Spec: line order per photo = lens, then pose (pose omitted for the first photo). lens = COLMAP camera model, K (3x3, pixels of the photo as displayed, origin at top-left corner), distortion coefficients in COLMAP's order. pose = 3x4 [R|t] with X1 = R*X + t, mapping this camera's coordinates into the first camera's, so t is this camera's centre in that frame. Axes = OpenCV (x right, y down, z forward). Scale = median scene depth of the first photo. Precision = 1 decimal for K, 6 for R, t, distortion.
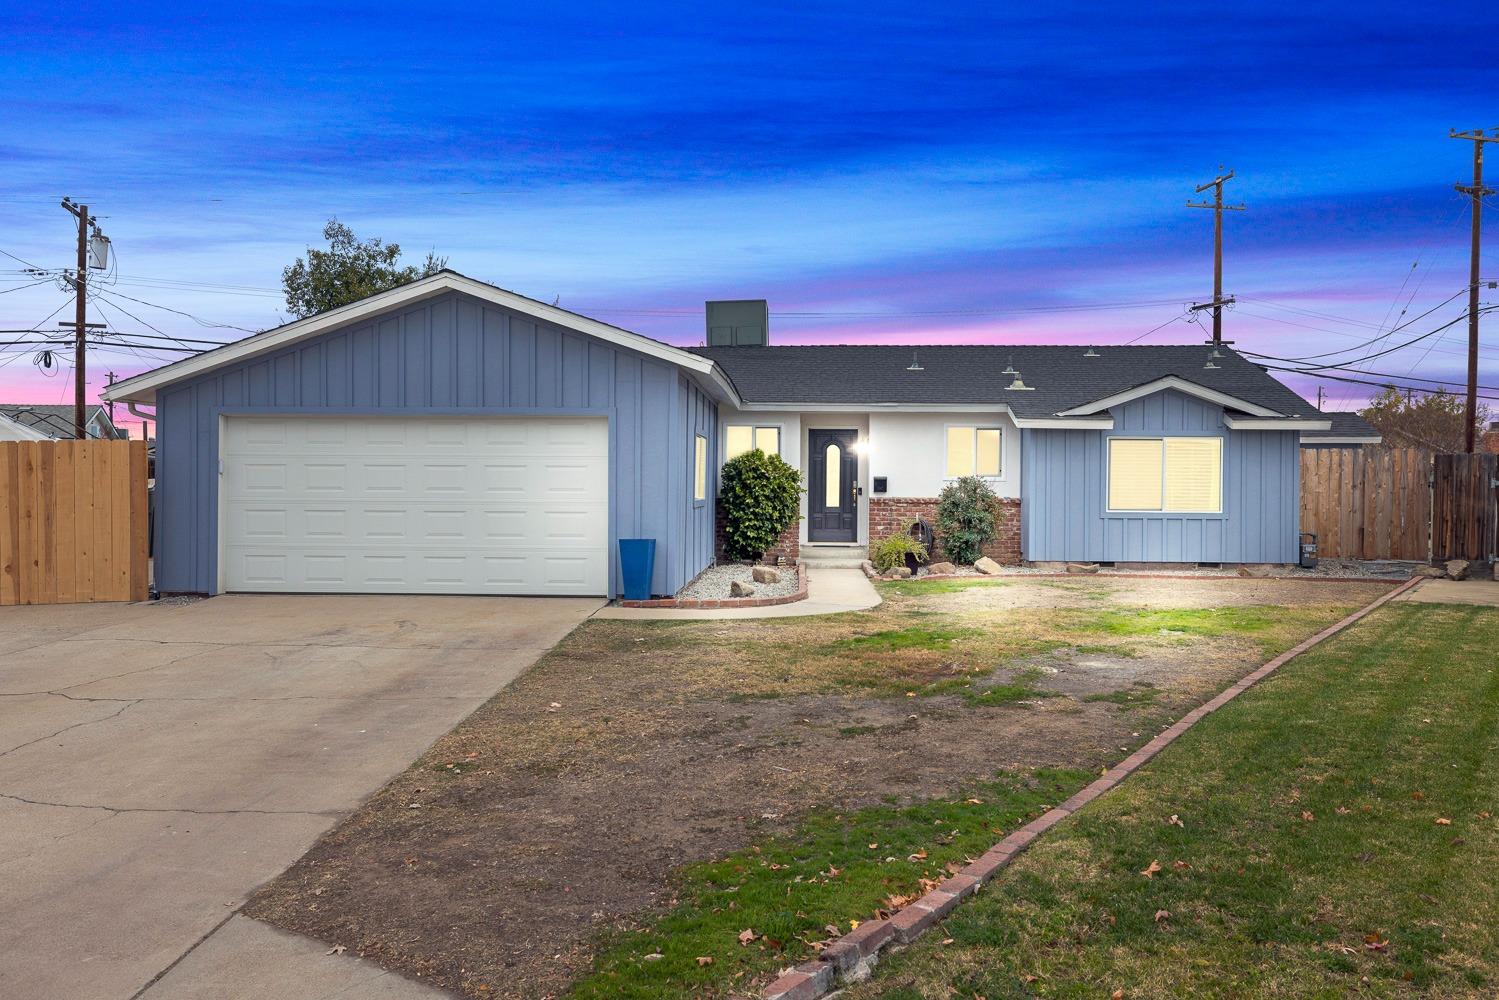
lens RADIAL K [[1251.6, 0, 749.5], [0, 1251.6, 500.0], [0, 0, 1]] dist [0.003681, 0.001070]
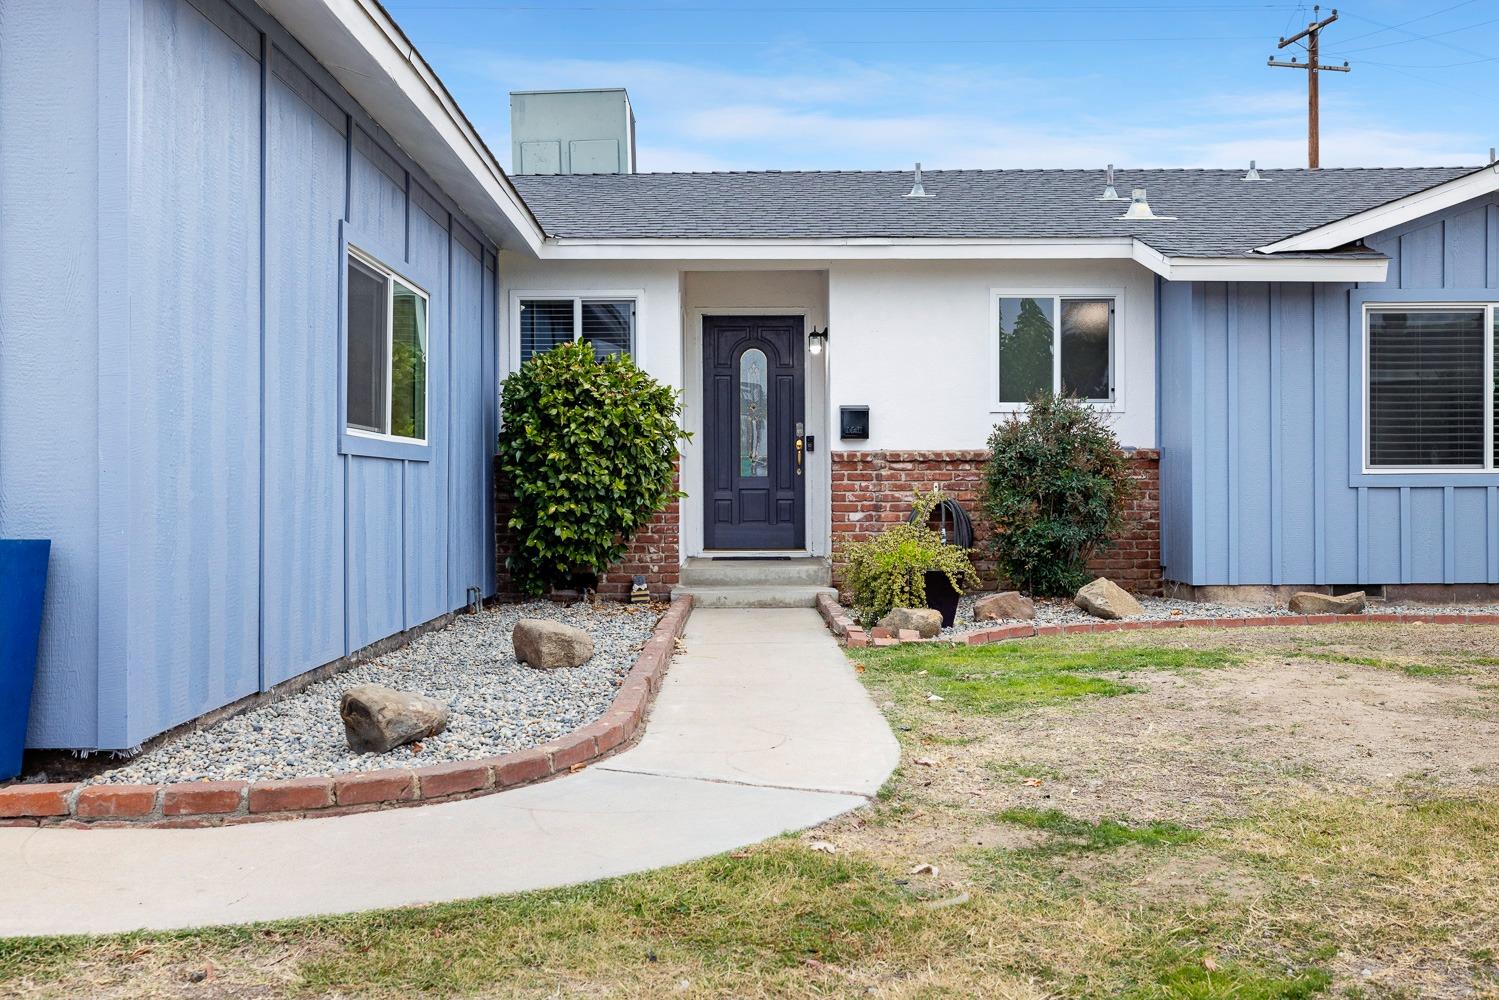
lens RADIAL K [[1509.3, 0, 749.5], [0, 1509.3, 500.0], [0, 0, 1]] dist [-0.005348, -0.006648]
pose [[0.998676, -0.011362, 0.050180, 0.039677], [0.011487, 0.999932, -0.002189, 0.017589], [-0.050151, 0.002762, 0.998738, 0.470262]]
